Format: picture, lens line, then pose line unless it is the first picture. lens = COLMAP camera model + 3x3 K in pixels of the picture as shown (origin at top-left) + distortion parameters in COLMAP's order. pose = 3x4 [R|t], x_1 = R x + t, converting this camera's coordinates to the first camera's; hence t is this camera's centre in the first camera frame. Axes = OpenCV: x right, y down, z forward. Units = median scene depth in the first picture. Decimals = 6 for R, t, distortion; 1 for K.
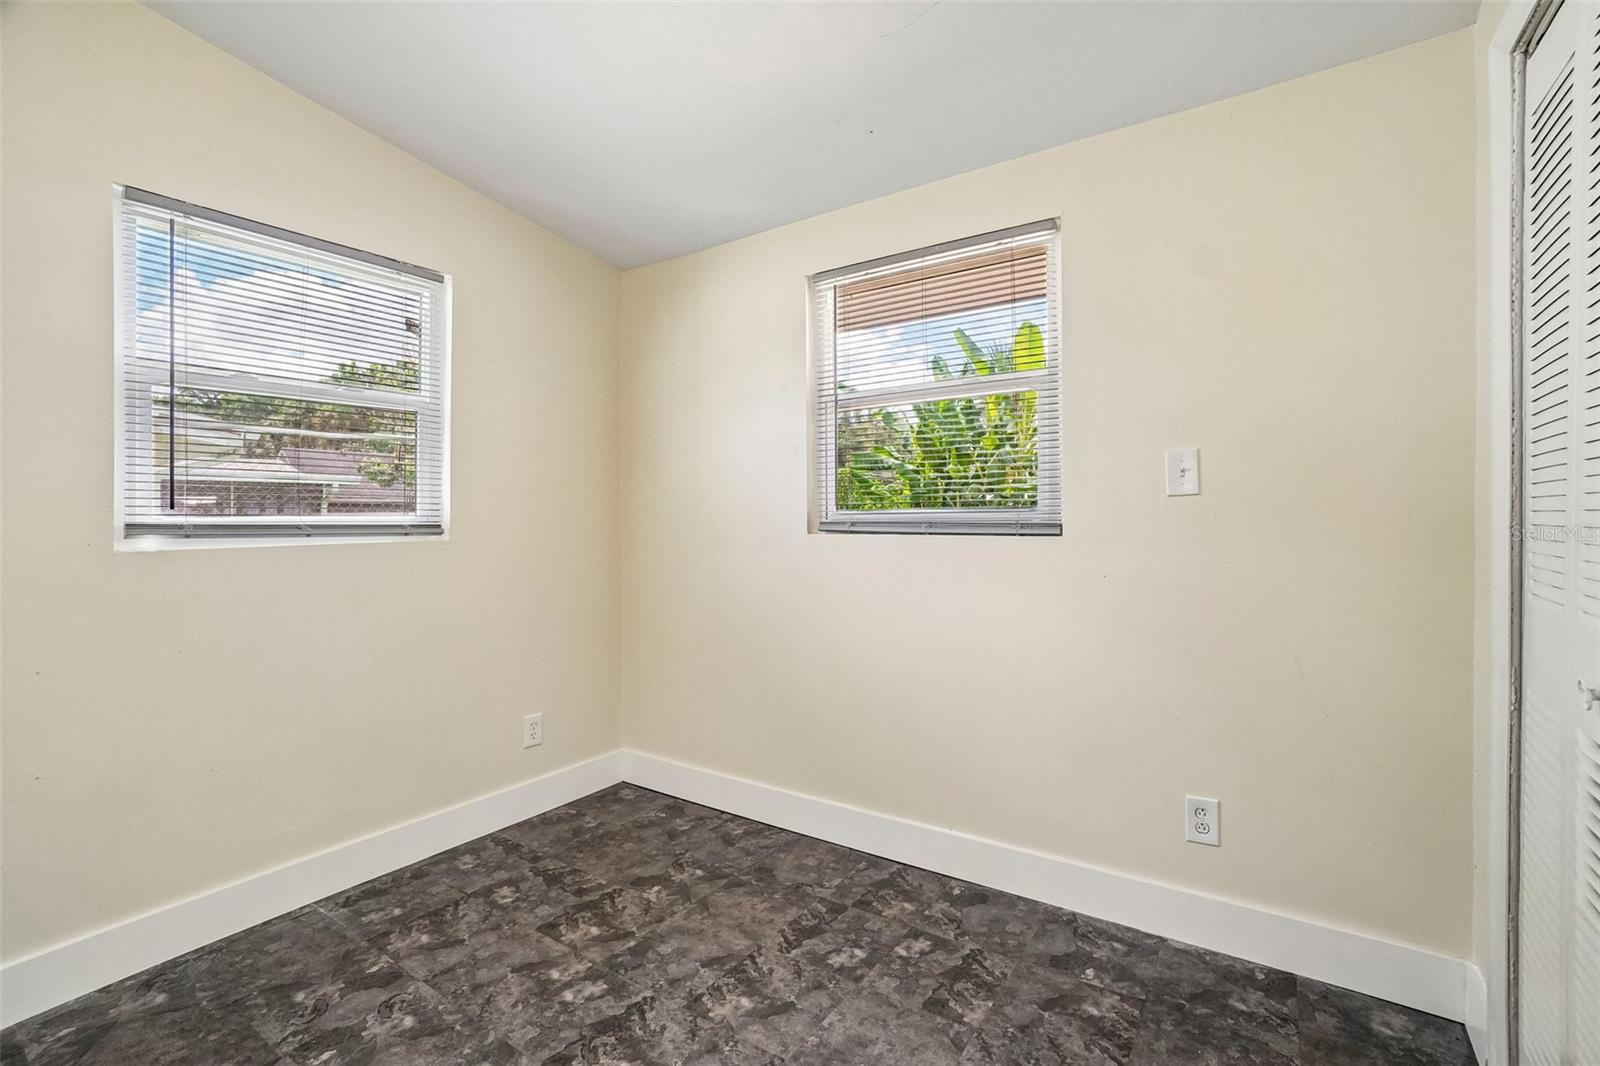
lens RADIAL K [[707.4, 0, 811.0], [0, 707.4, 519.2], [0, 0, 1]] dist [-0.056911, 0.018609]
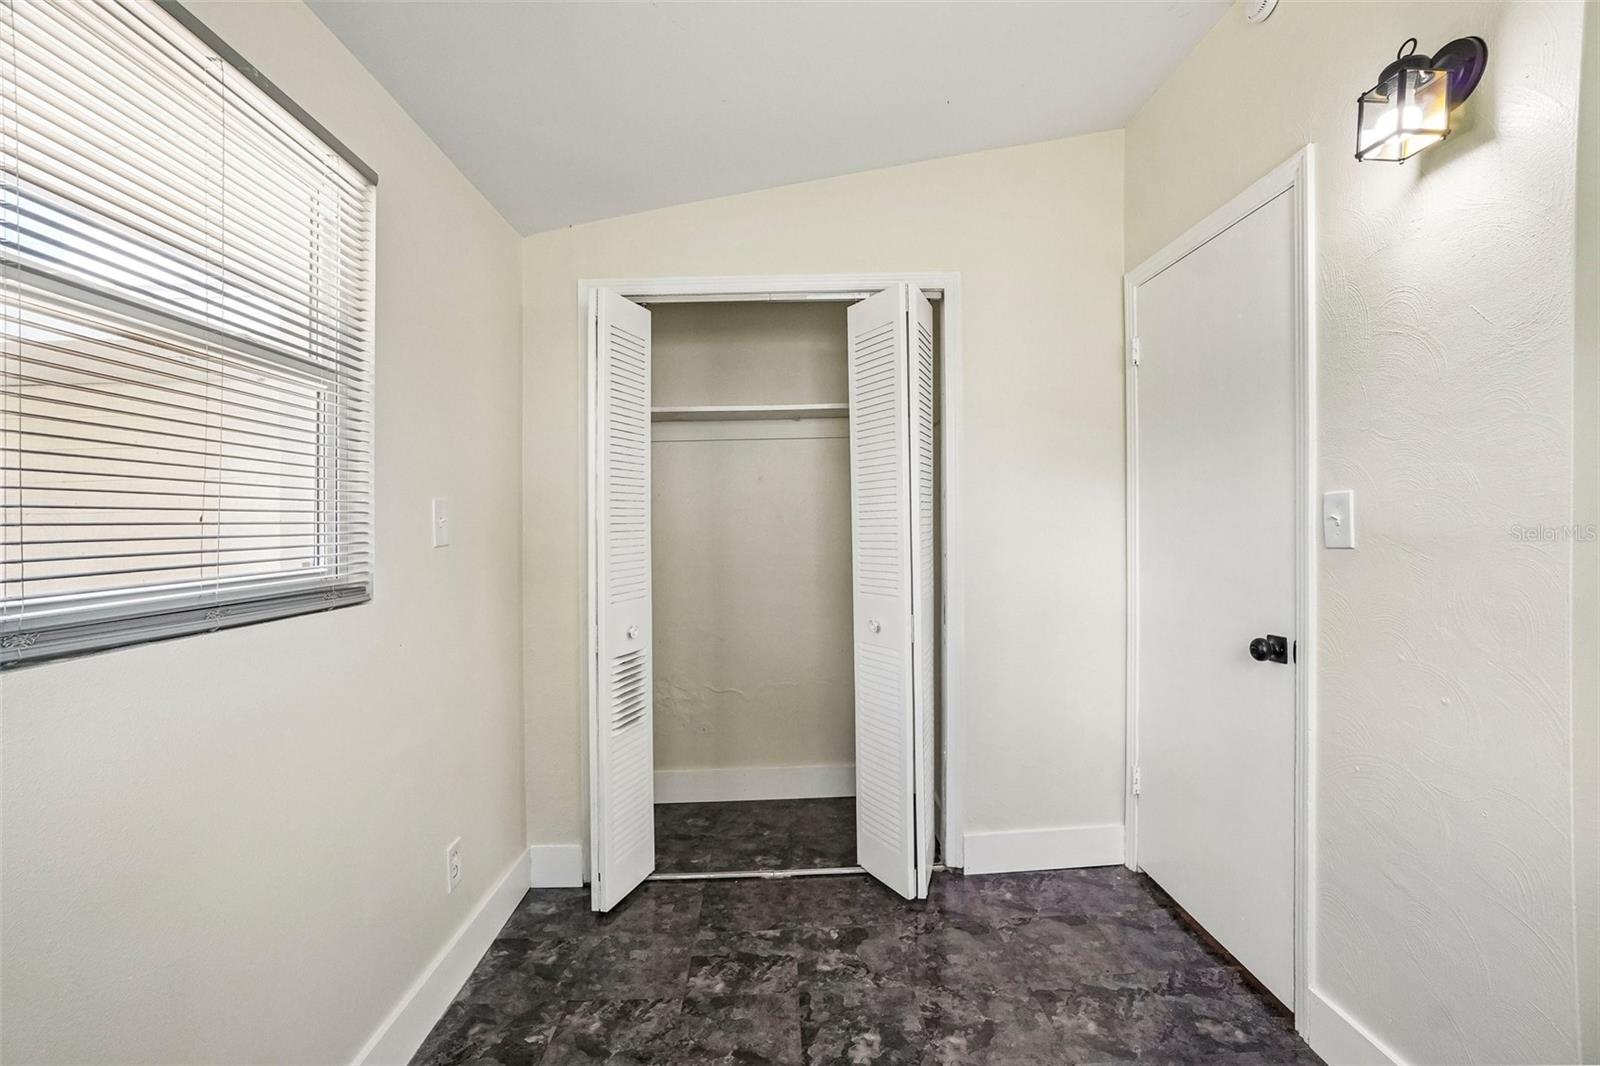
lens RADIAL K [[707.4, 0, 805.0], [0, 707.4, 533.0], [0, 0, 1]] dist [-0.056911, 0.018609]
pose [[-0.584311, 0.007903, 0.811492, -0.576222], [0.021038, 0.999764, 0.005412, -0.049651], [-0.811257, 0.020234, -0.584339, 1.168663]]
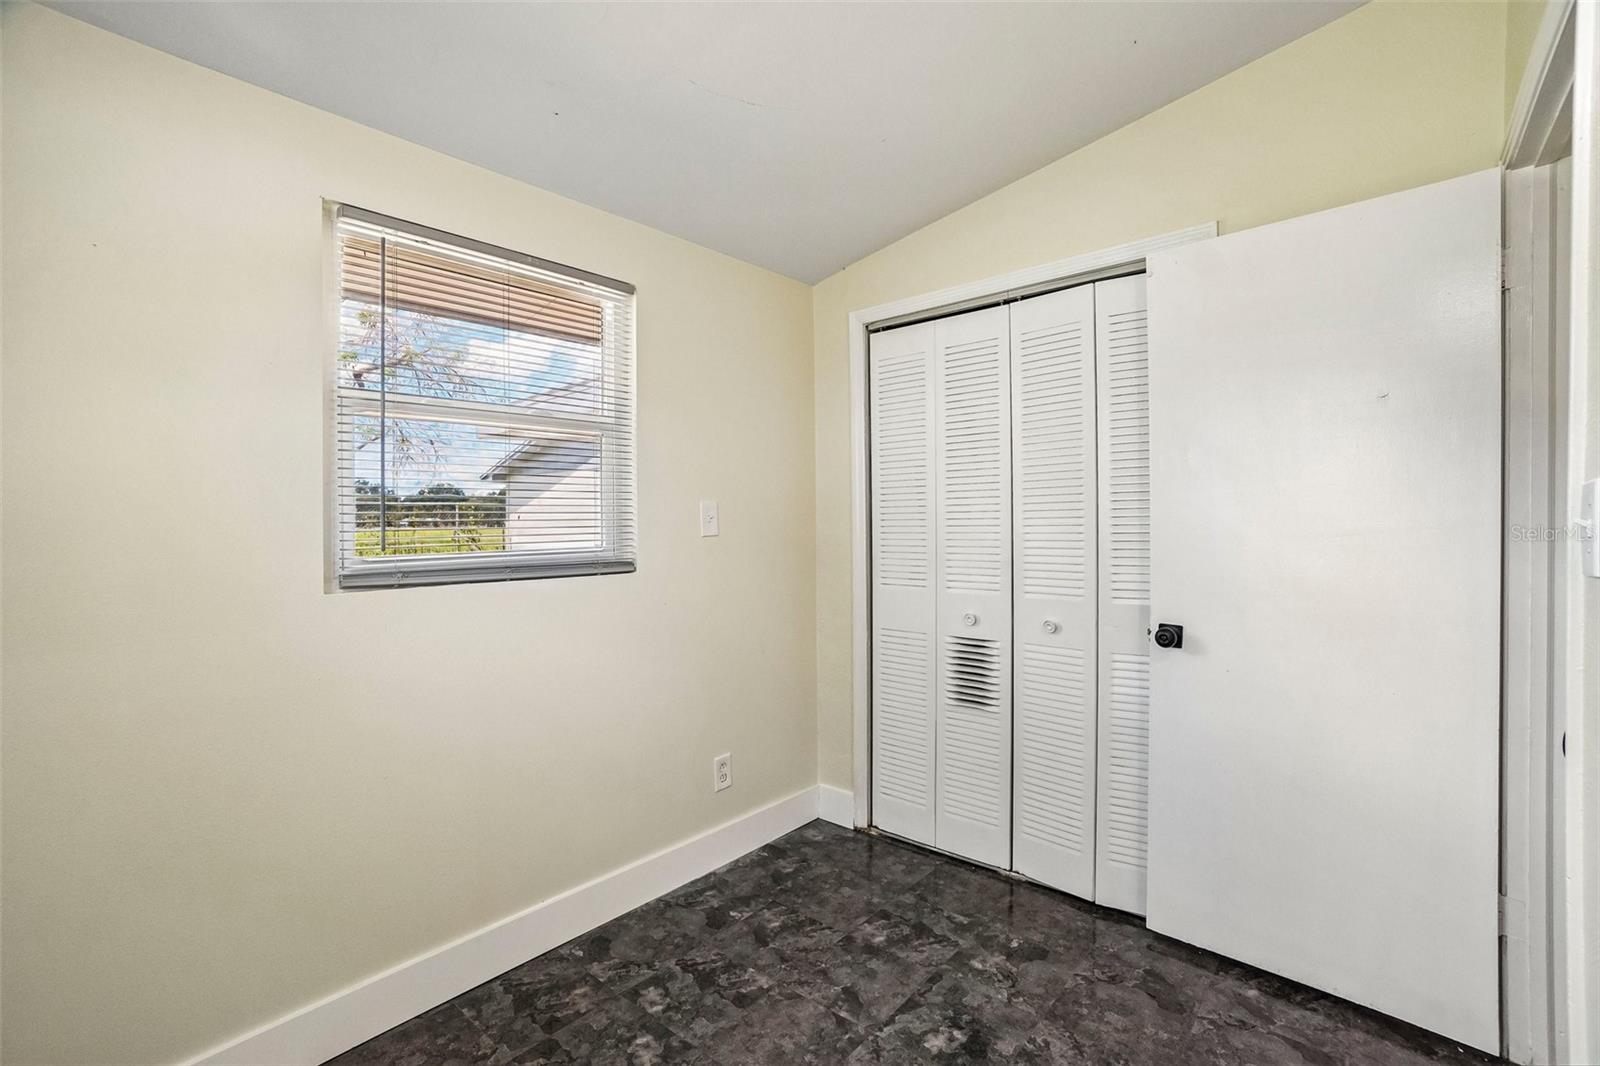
lens RADIAL K [[707.4, 0, 803.4], [0, 707.4, 522.7], [0, 0, 1]] dist [-0.056911, 0.018609]
pose [[0.116457, 0.004596, 0.993185, -0.810380], [0.009844, 0.999935, -0.005782, -0.051380], [-0.993147, 0.010451, 0.116404, 0.675225]]
